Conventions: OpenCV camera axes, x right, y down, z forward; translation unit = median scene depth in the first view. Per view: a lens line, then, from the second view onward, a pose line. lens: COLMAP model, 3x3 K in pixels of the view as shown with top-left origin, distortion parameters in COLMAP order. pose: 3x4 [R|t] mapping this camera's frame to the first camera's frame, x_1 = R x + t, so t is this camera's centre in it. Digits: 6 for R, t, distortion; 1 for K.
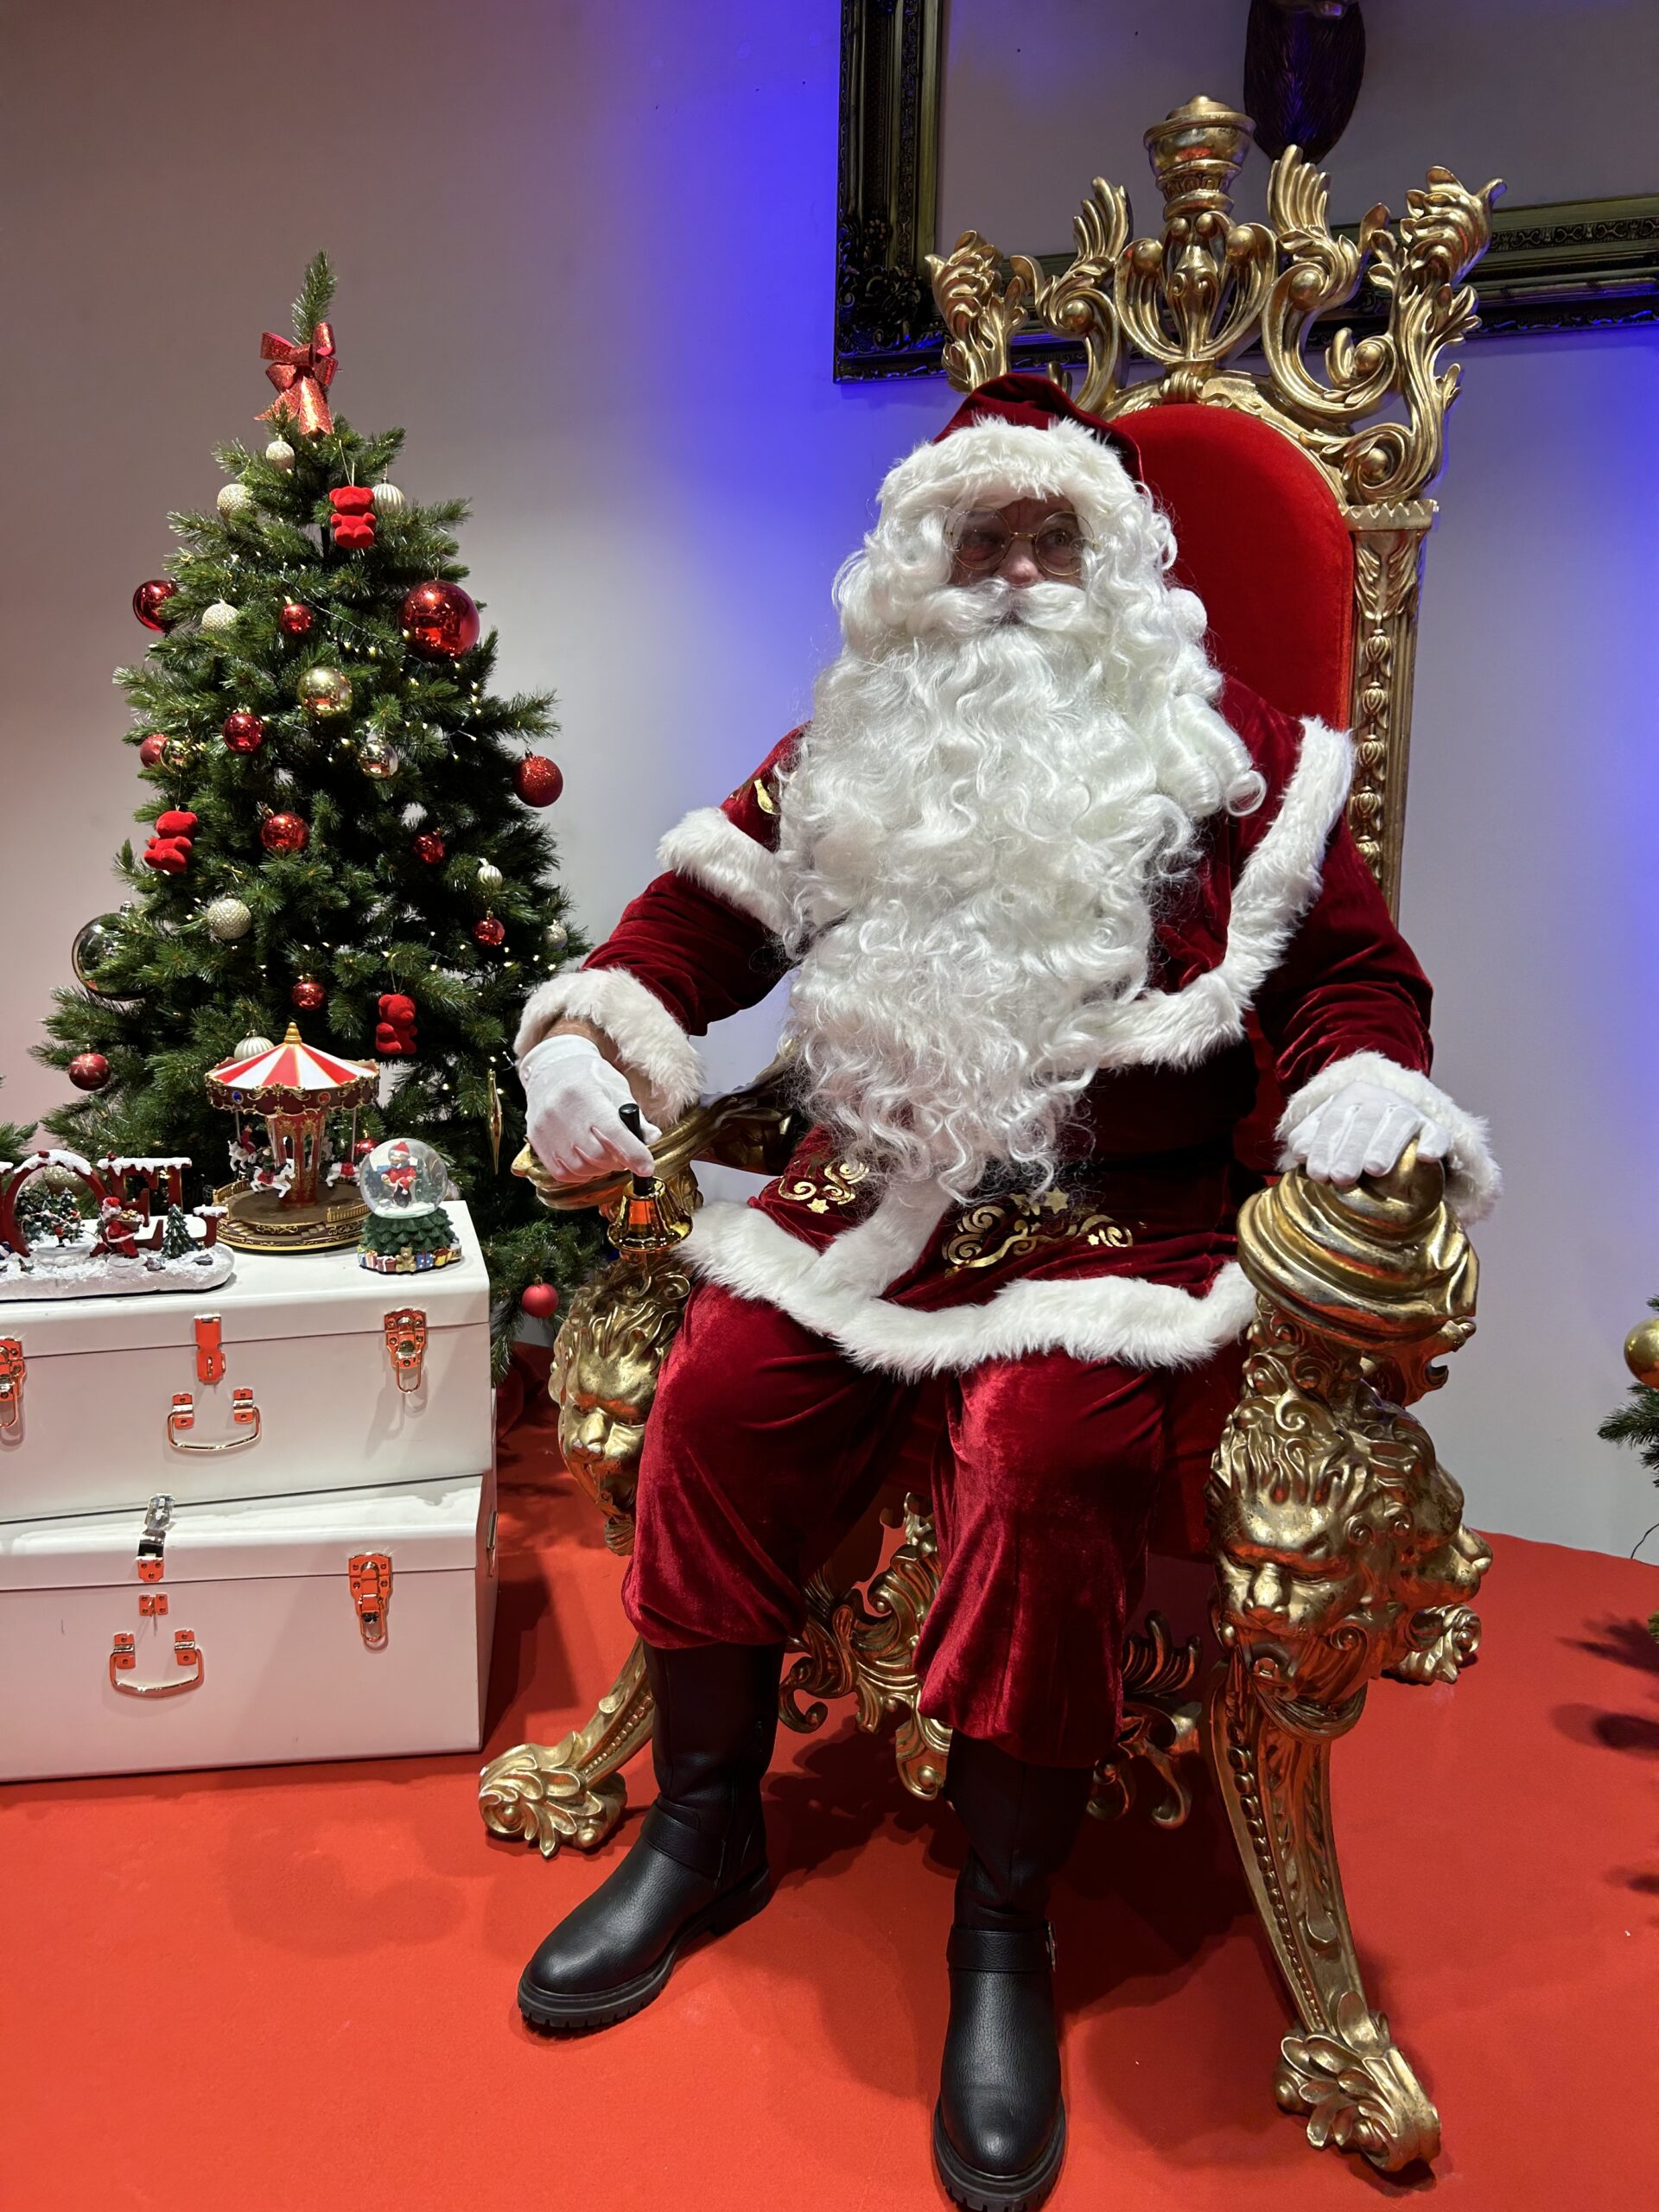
lens RADIAL K [[1682.5, 0, 825.4], [0, 1682.5, 1108.2], [0, 0, 1]] dist [0.046680, -0.056748]
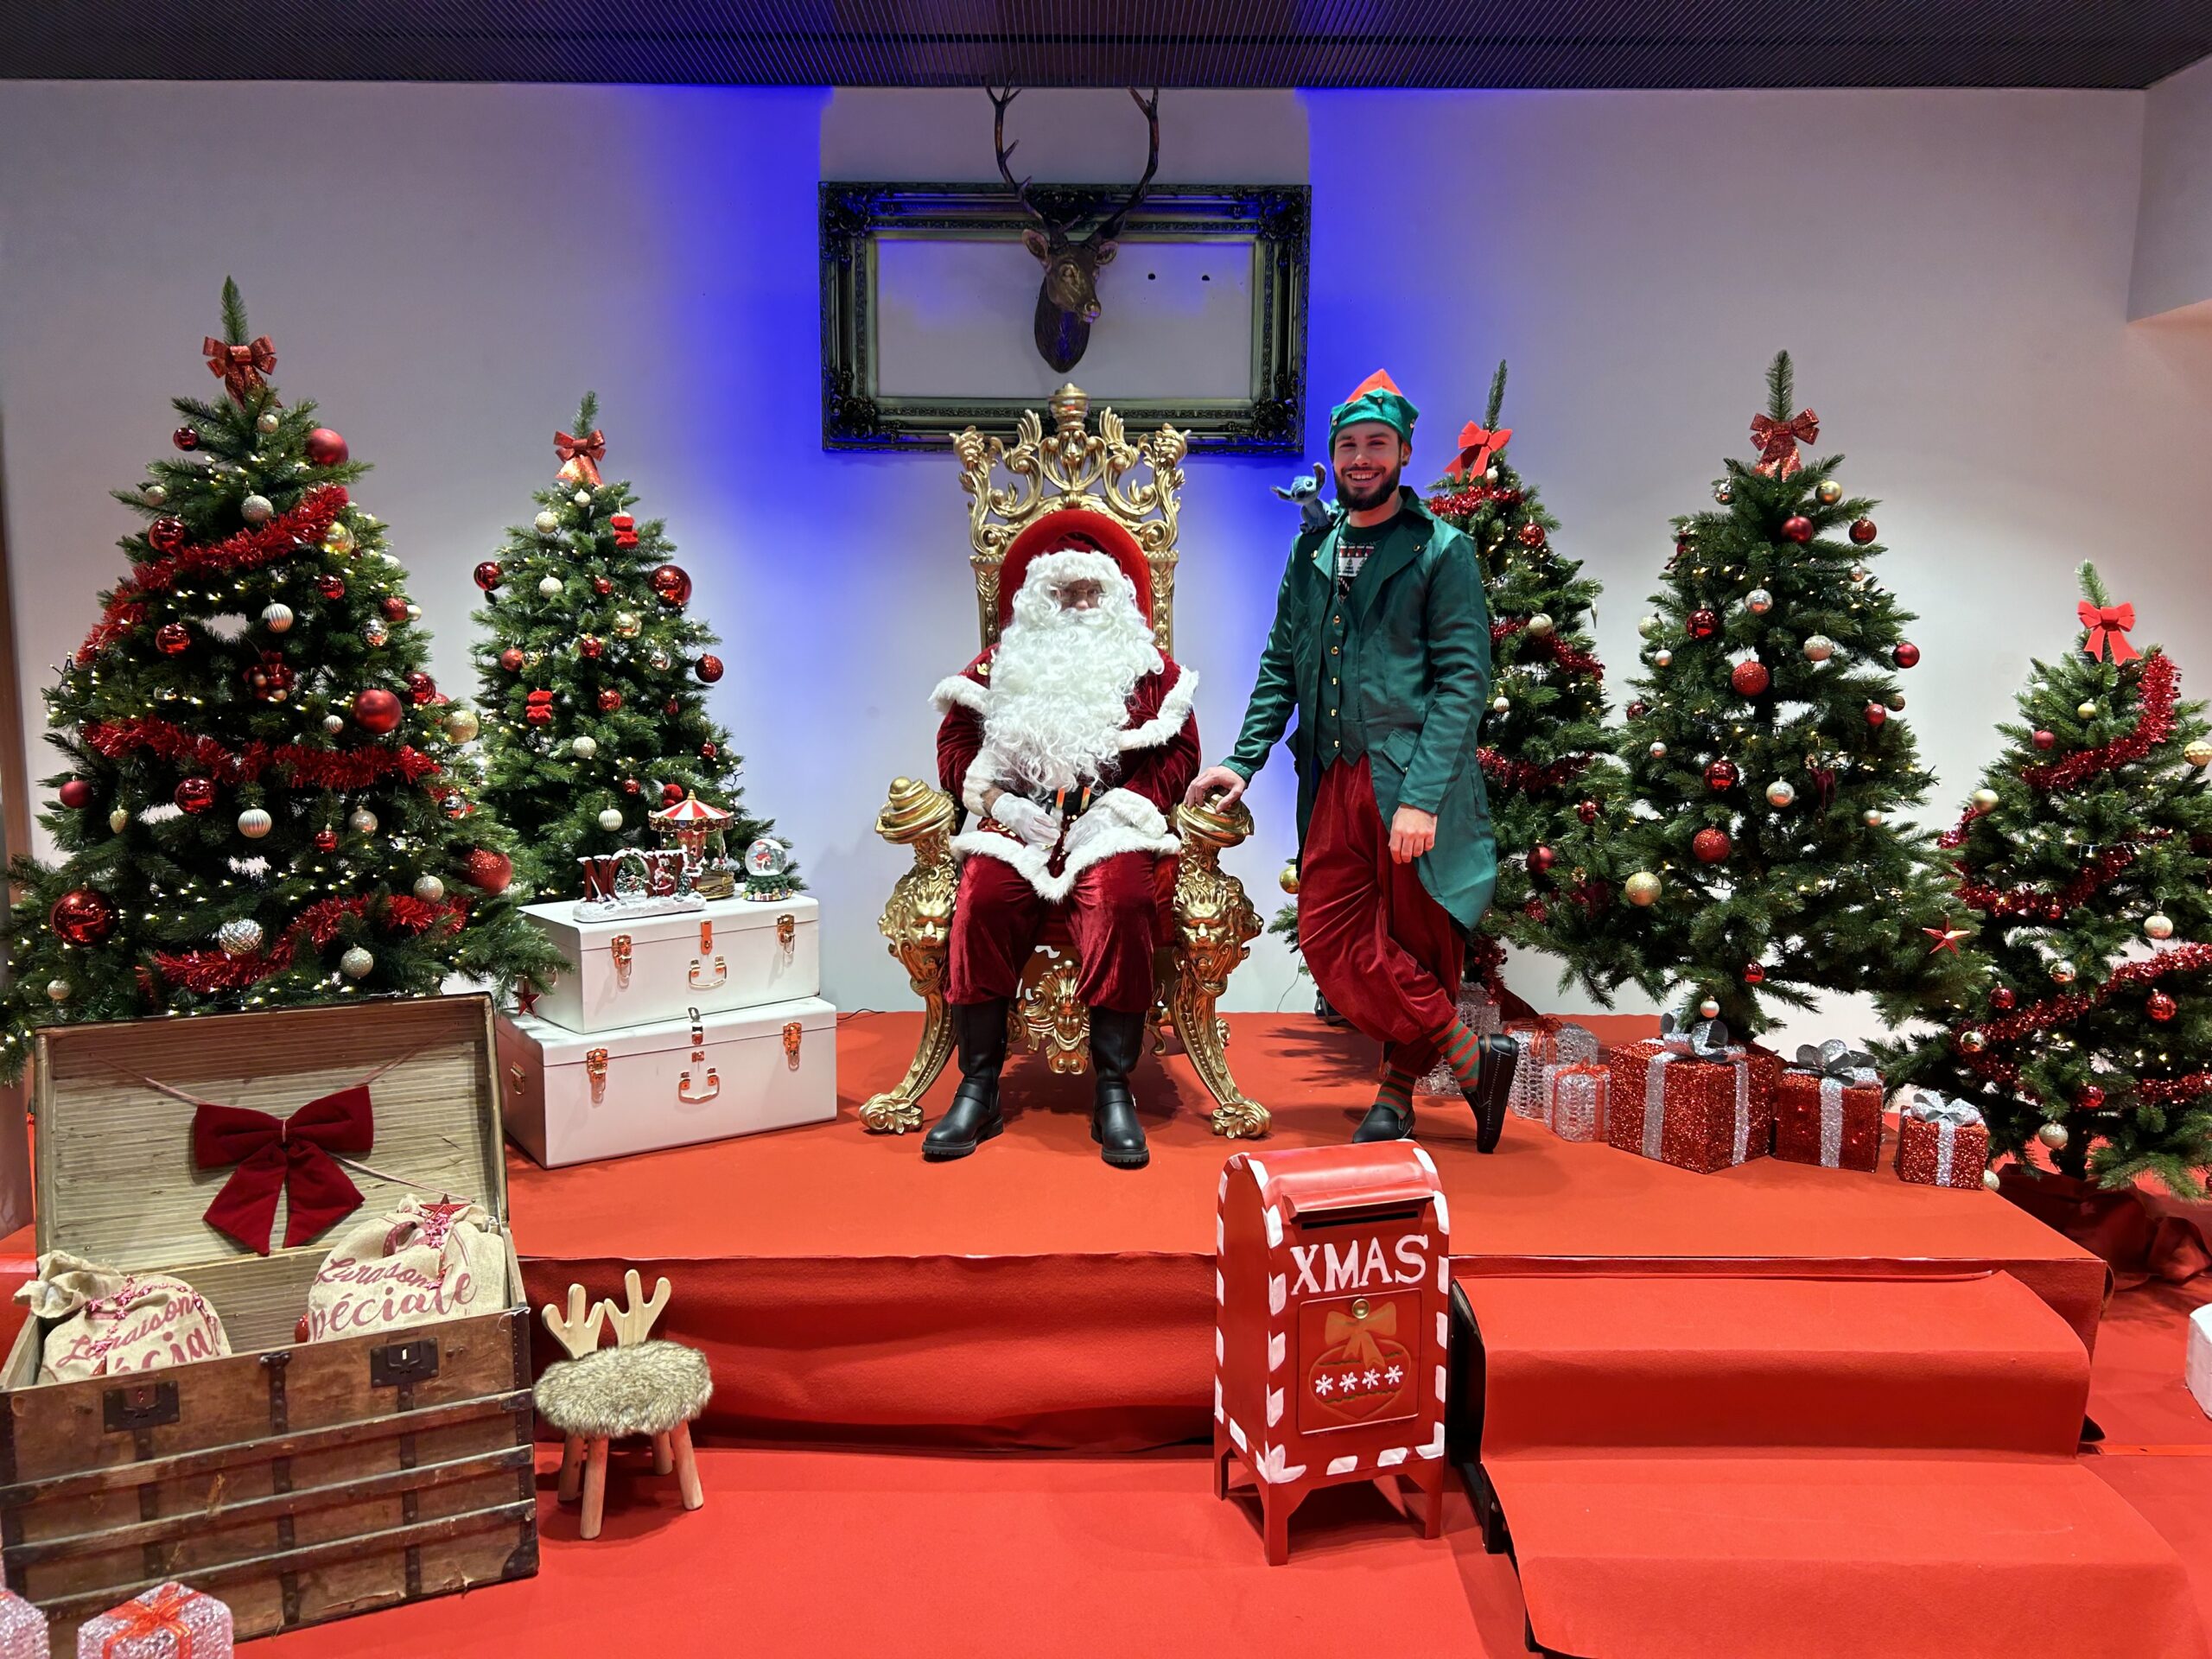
lens RADIAL K [[1682.5, 0, 1122.0], [0, 1682.5, 823.8], [0, 0, 1]] dist [0.046680, -0.056748]
pose [[0.902731, -0.067095, 0.424941, -0.754755], [0.104253, 0.992439, -0.064773, 0.185162], [-0.417382, 0.102774, 0.902901, -1.107257]]
